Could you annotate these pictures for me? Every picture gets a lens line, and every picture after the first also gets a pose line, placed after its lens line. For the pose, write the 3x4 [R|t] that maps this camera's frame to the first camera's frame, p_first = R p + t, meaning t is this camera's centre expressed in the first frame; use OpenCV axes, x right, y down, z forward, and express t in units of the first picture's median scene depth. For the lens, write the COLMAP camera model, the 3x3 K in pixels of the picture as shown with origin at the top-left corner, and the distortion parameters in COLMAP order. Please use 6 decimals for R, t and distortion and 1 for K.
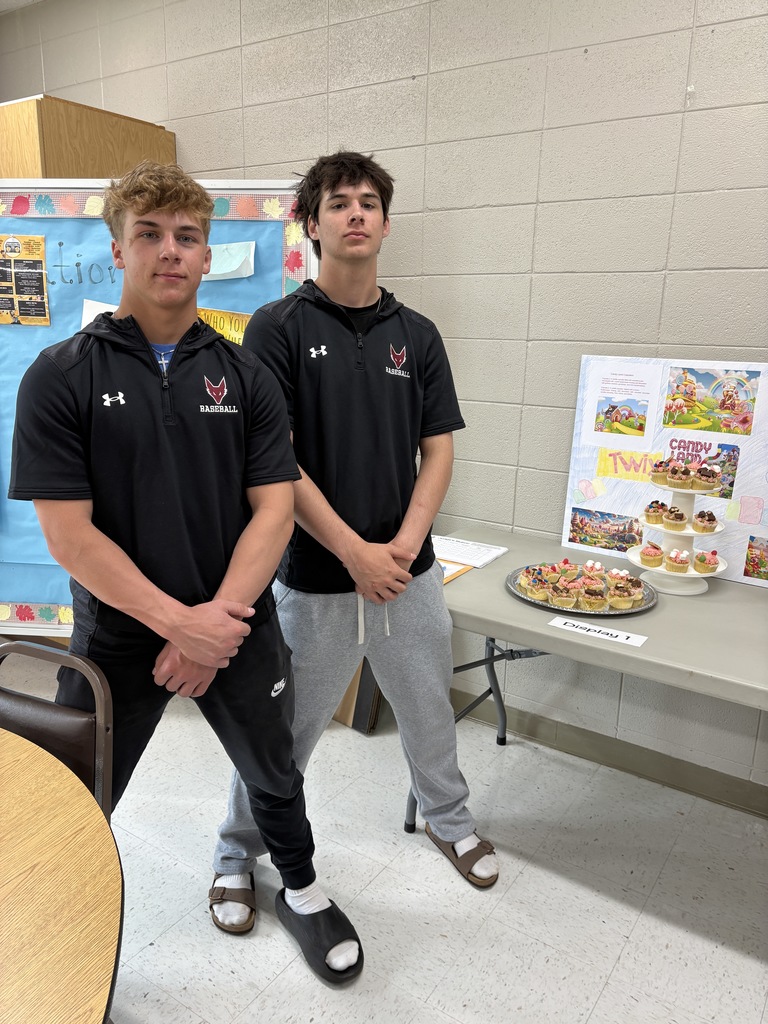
lens RADIAL K [[776.2, 0, 377.4], [0, 776.2, 520.2], [0, 0, 1]] dist [0.025460, -0.027956]
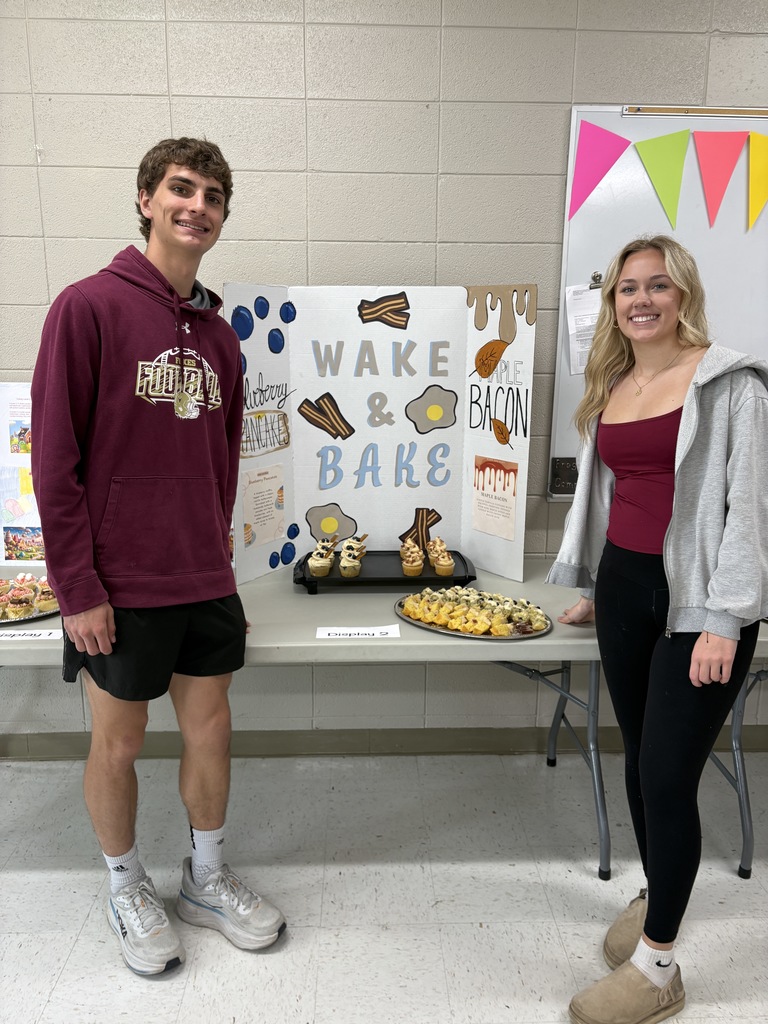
lens RADIAL K [[776.2, 0, 381.0], [0, 776.2, 513.6], [0, 0, 1]] dist [0.025460, -0.027956]
pose [[0.807399, -0.144628, 0.572004, 0.071337], [0.158806, 0.986983, 0.025395, 0.021770], [-0.568231, 0.070333, 0.819858, -0.163333]]
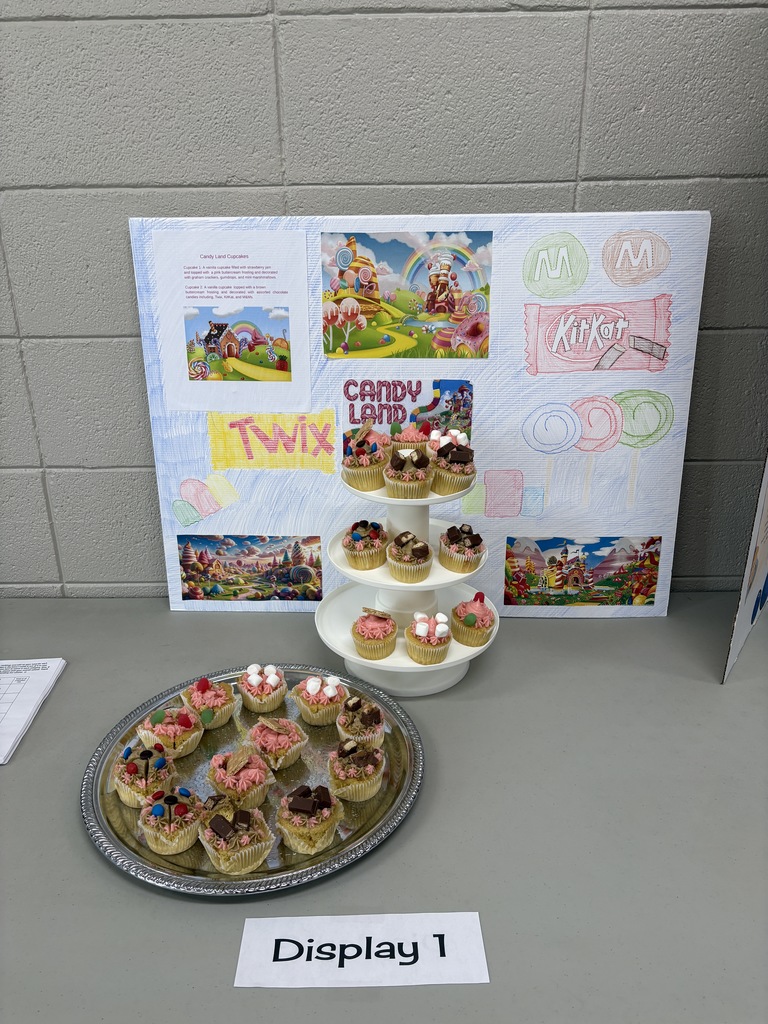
lens RADIAL K [[776.2, 0, 382.7], [0, 776.2, 518.5], [0, 0, 1]] dist [0.025460, -0.027956]
pose [[0.827469, -0.239251, 0.507990, 0.119719], [0.169400, 0.968898, 0.180391, -0.105603], [-0.535349, -0.063215, 0.842262, 0.560679]]
